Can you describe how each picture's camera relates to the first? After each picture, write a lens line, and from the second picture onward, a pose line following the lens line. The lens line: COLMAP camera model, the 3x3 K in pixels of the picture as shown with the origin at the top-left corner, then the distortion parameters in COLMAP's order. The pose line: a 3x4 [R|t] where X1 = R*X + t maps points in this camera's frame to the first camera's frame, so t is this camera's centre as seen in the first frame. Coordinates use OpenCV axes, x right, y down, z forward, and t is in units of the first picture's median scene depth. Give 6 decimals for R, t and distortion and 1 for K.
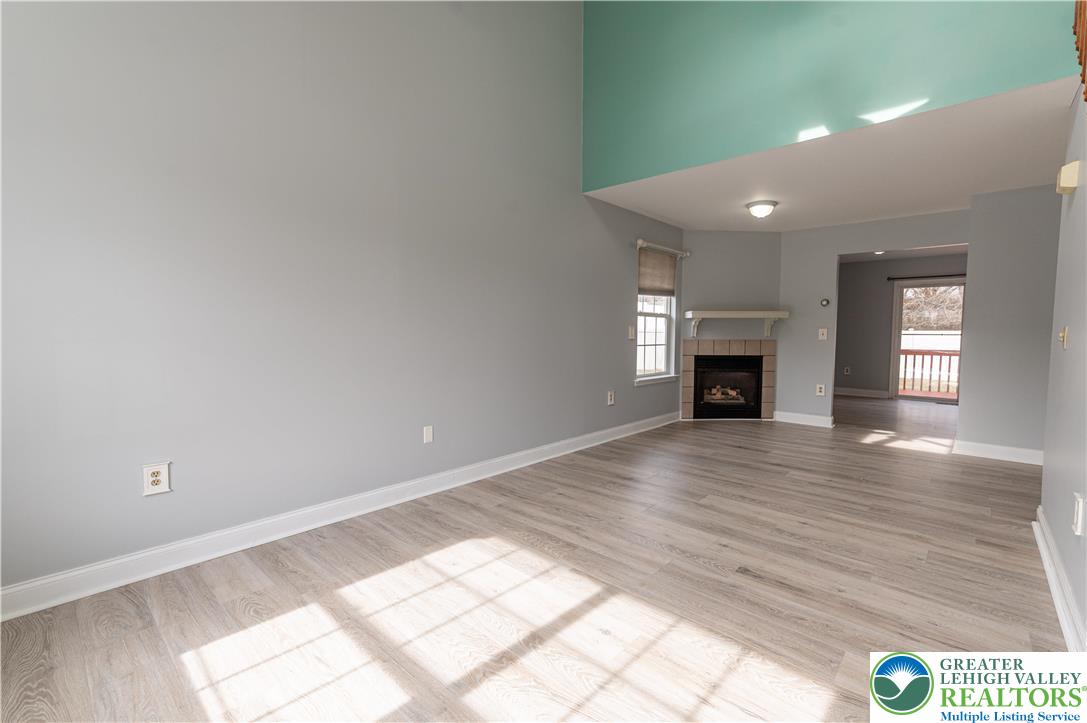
lens RADIAL K [[469.2, 0, 551.5], [0, 469.2, 357.6], [0, 0, 1]] dist [0.001492, 0.000003]
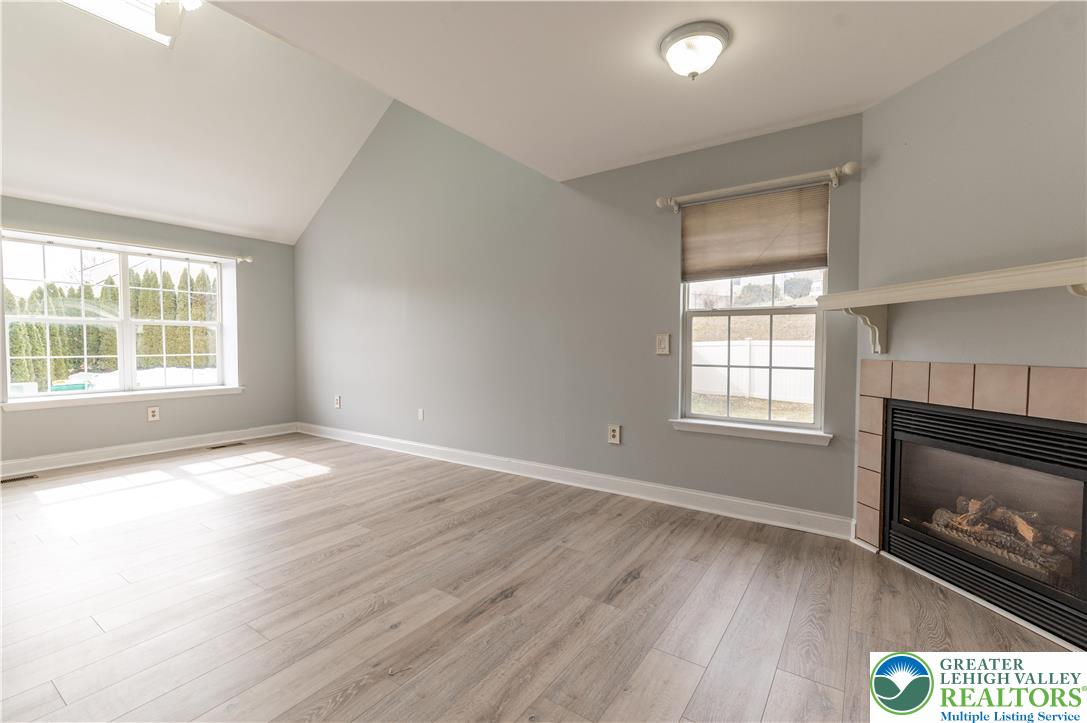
lens RADIAL K [[474.3, 0, 563.8], [0, 474.3, 360.6], [0, 0, 1]] dist [0.000972, 0.000058]
pose [[0.152506, 0.031481, -0.987801, 1.186098], [-0.053896, 0.998270, 0.023494, -0.057866], [0.986832, 0.049655, 0.153939, 1.141180]]
